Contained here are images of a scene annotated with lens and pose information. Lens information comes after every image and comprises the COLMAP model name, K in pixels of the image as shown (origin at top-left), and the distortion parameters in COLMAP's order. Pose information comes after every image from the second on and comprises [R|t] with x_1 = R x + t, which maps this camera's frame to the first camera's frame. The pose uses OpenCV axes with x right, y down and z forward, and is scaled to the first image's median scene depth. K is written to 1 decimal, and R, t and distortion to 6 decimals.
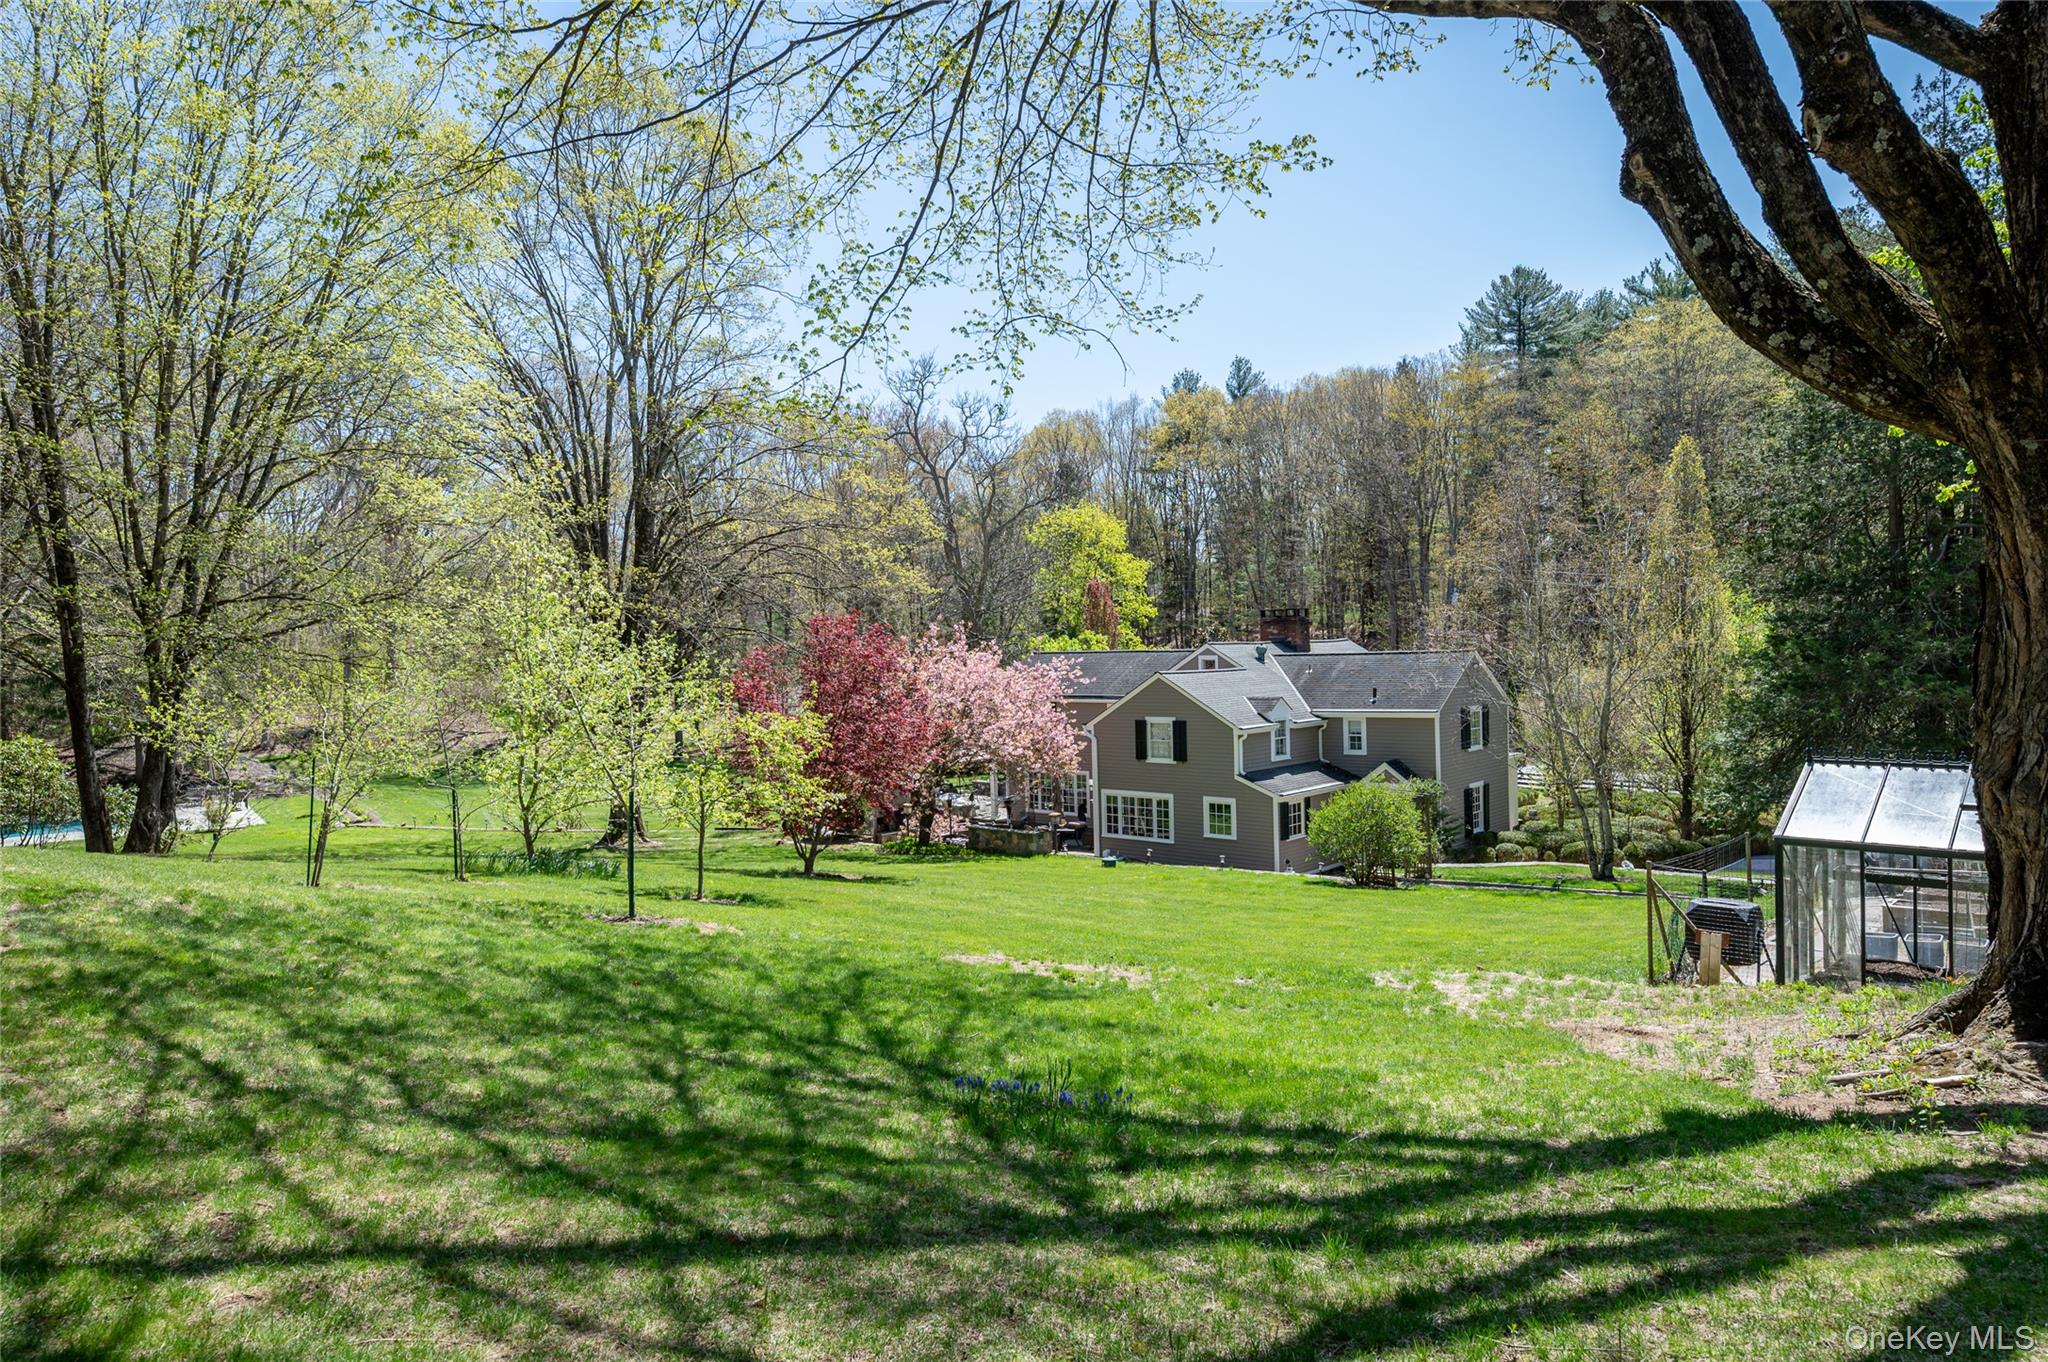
lens RADIAL K [[1246.1, 0, 974.5], [0, 1246.1, 683.7], [0, 0, 1]] dist [-0.065353, 0.000273]
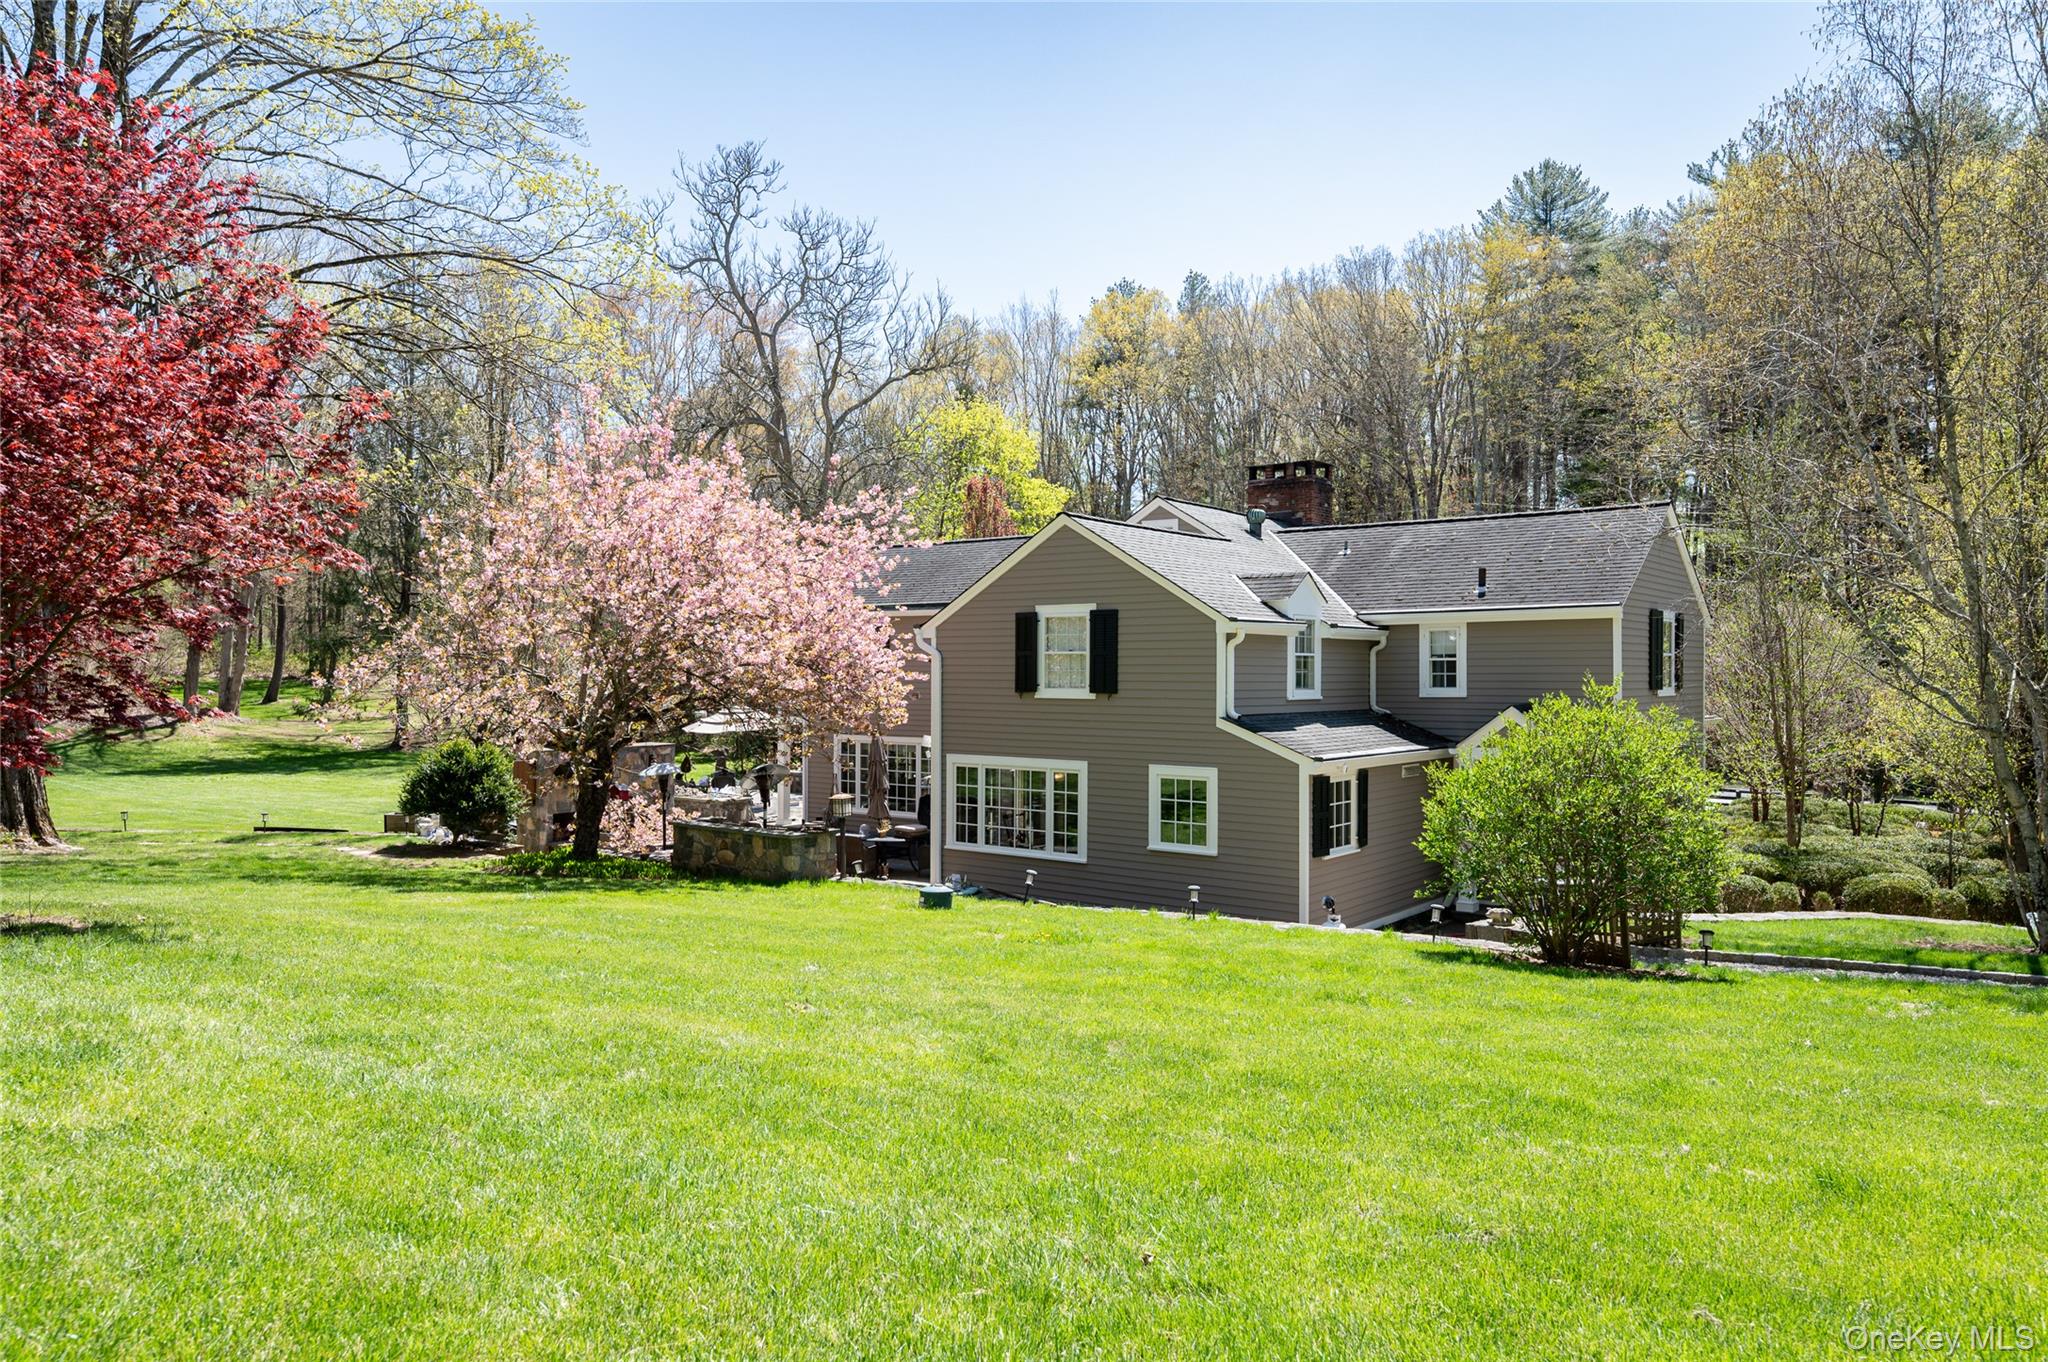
lens RADIAL K [[1381.9, 0, 1024.0], [0, 1381.9, 681.0], [0, 0, 1]] dist [-0.035779, -0.000876]
pose [[0.994093, 0.029770, 0.104368, 0.075966], [-0.027515, 0.999357, -0.022978, 0.069048], [-0.104985, 0.019970, 0.994273, 0.454287]]
